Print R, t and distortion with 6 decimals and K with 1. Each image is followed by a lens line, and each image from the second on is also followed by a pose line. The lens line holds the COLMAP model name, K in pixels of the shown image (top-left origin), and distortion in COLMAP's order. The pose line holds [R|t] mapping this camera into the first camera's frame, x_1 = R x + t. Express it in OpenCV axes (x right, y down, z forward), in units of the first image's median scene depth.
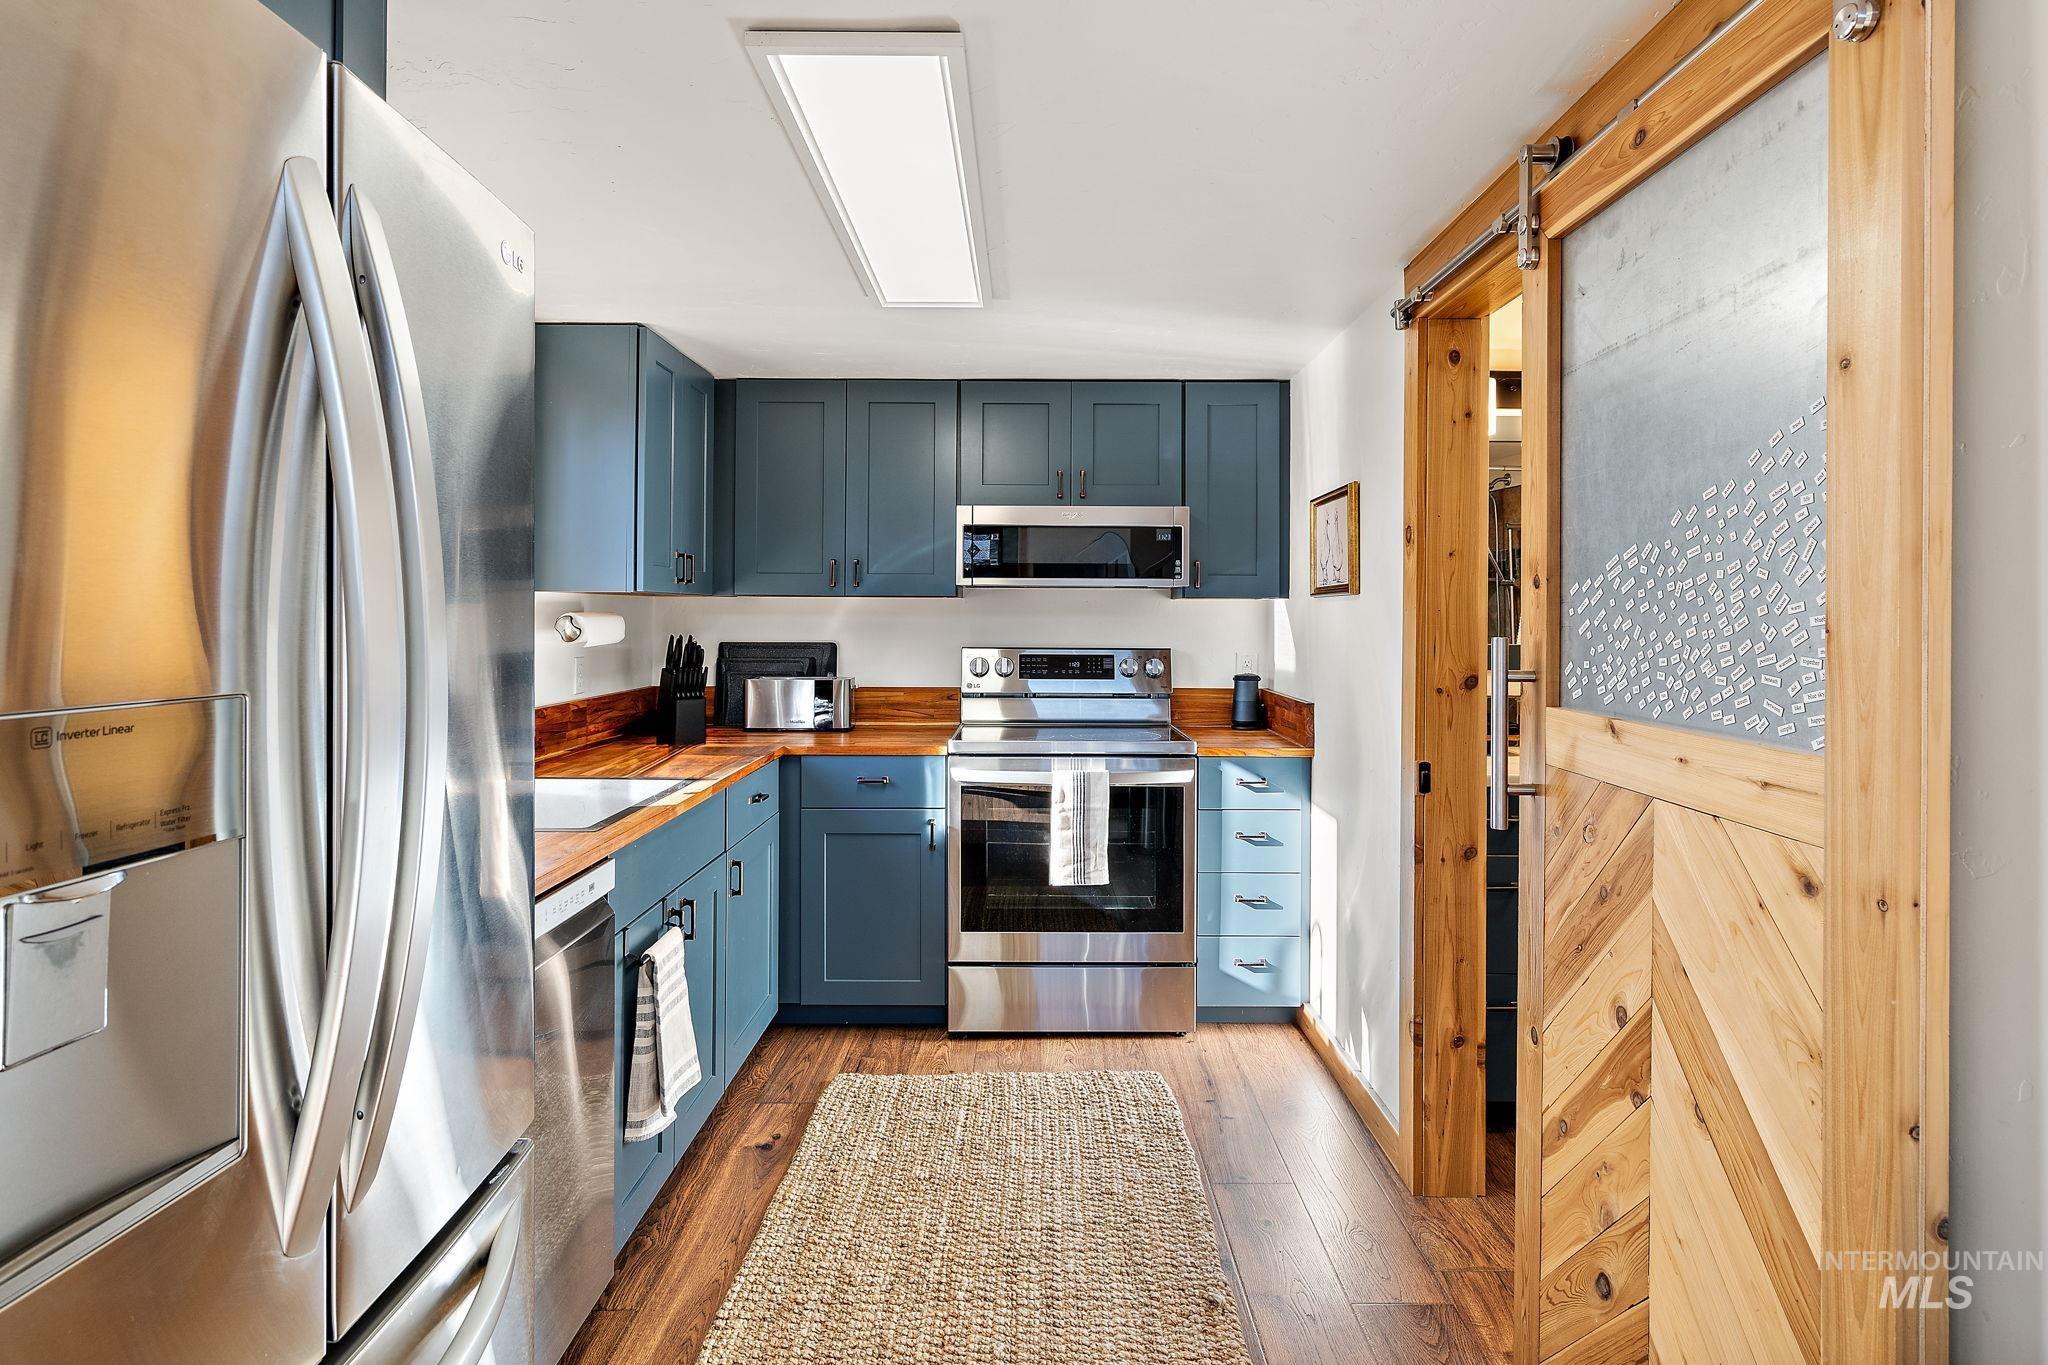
lens RADIAL K [[986.6, 0, 1024.0], [0, 986.6, 682.5], [0, 0, 1]] dist [-0.001400, -0.000126]
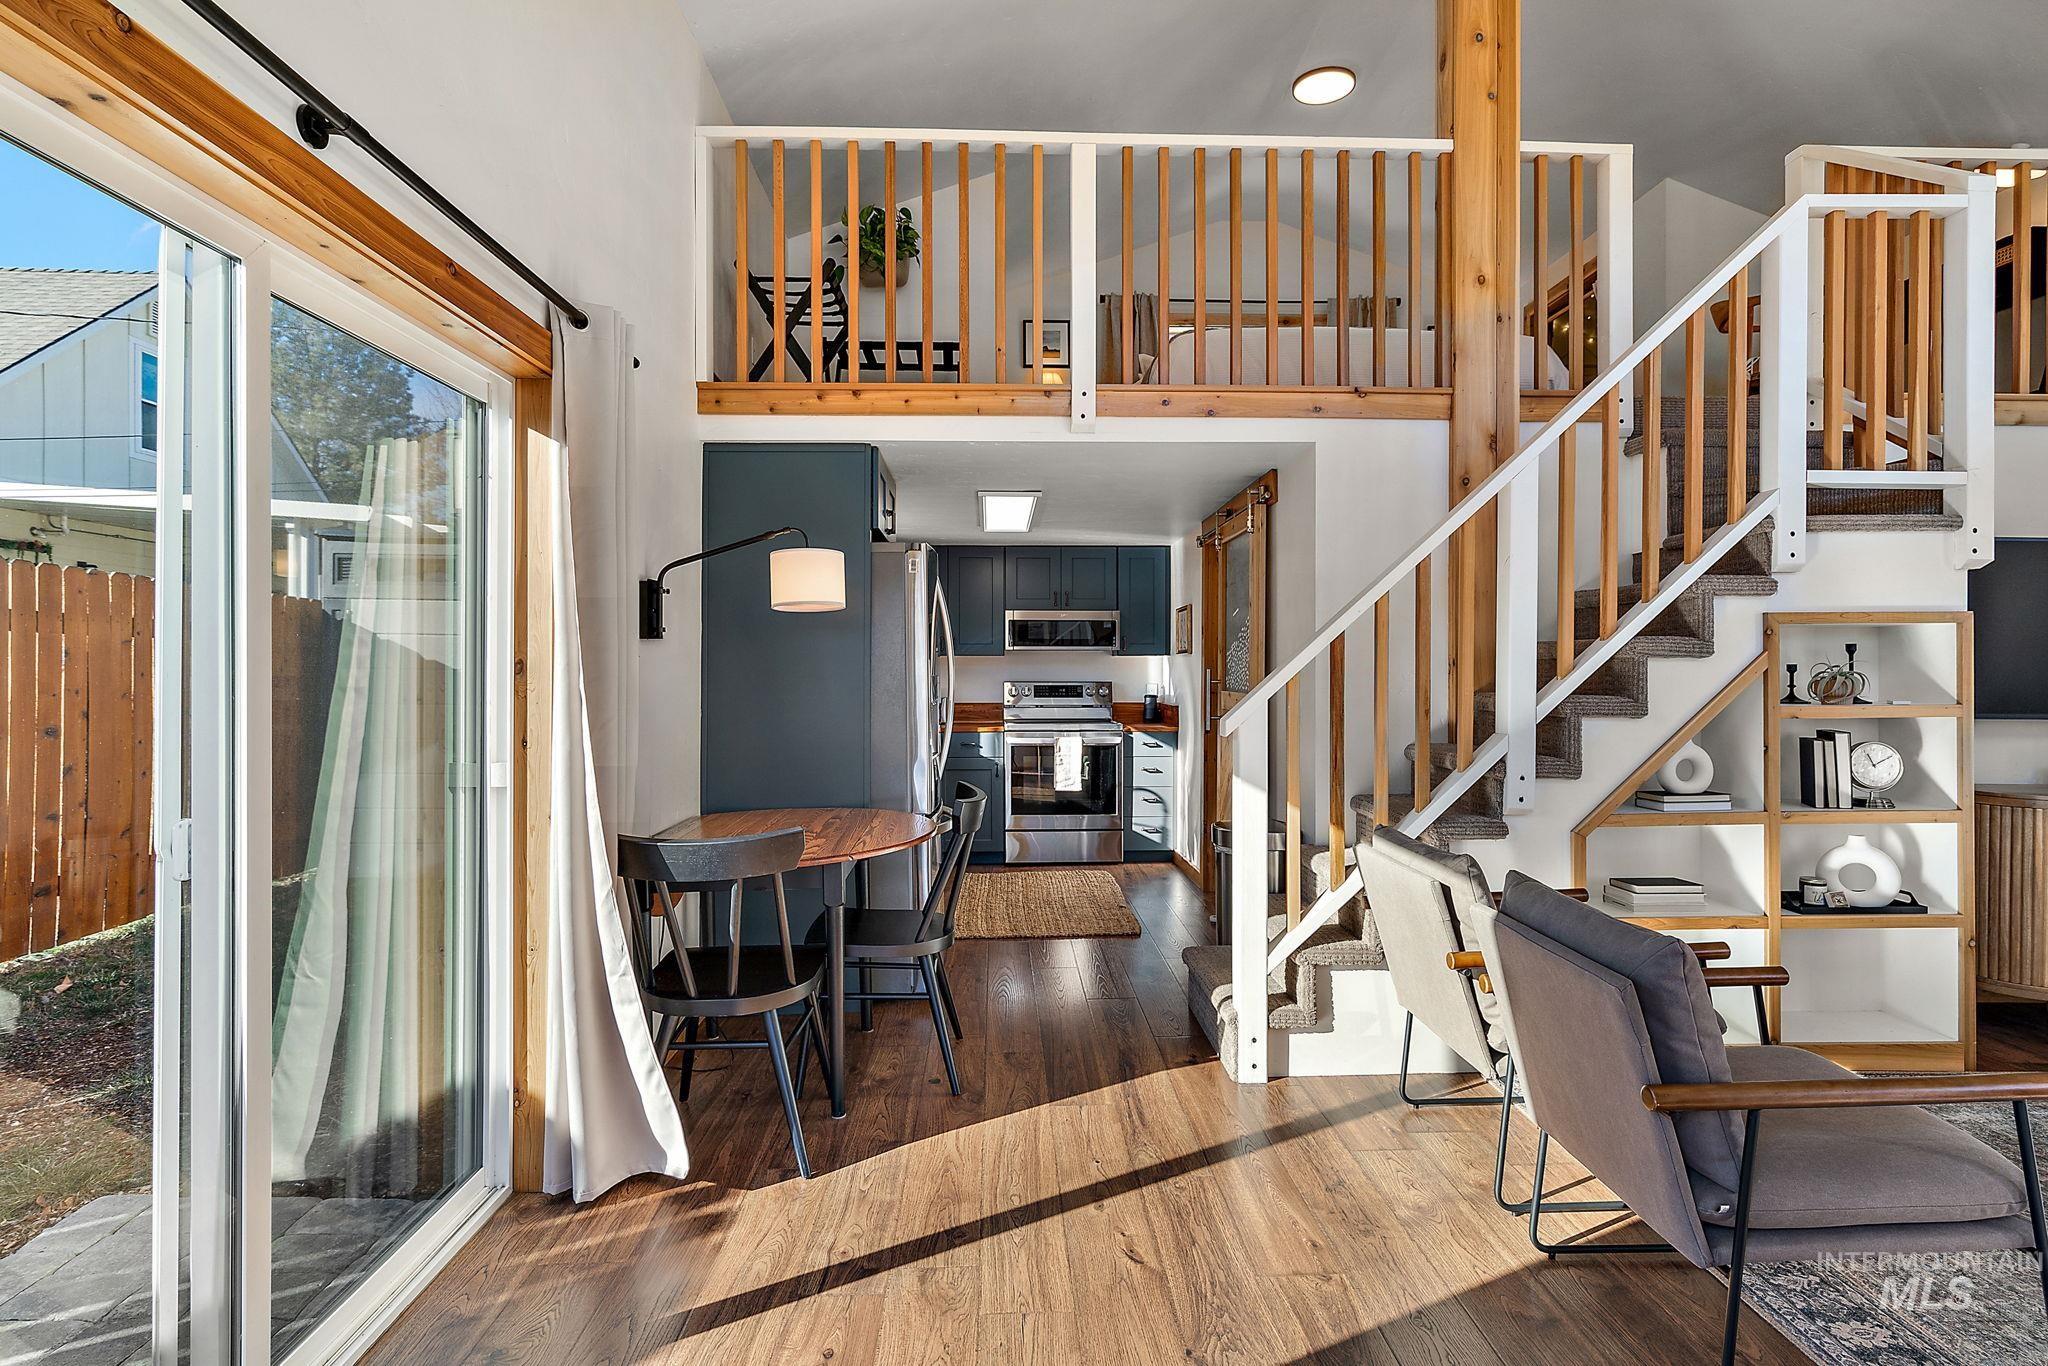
lens RADIAL K [[986.6, 0, 1024.0], [0, 986.6, 683.0], [0, 0, 1]] dist [-0.001400, -0.000126]
pose [[0.999489, -0.003532, 0.031766, -0.095244], [0.005308, 0.998417, -0.055993, 0.083984], [-0.031518, 0.056133, 0.997926, -1.028919]]
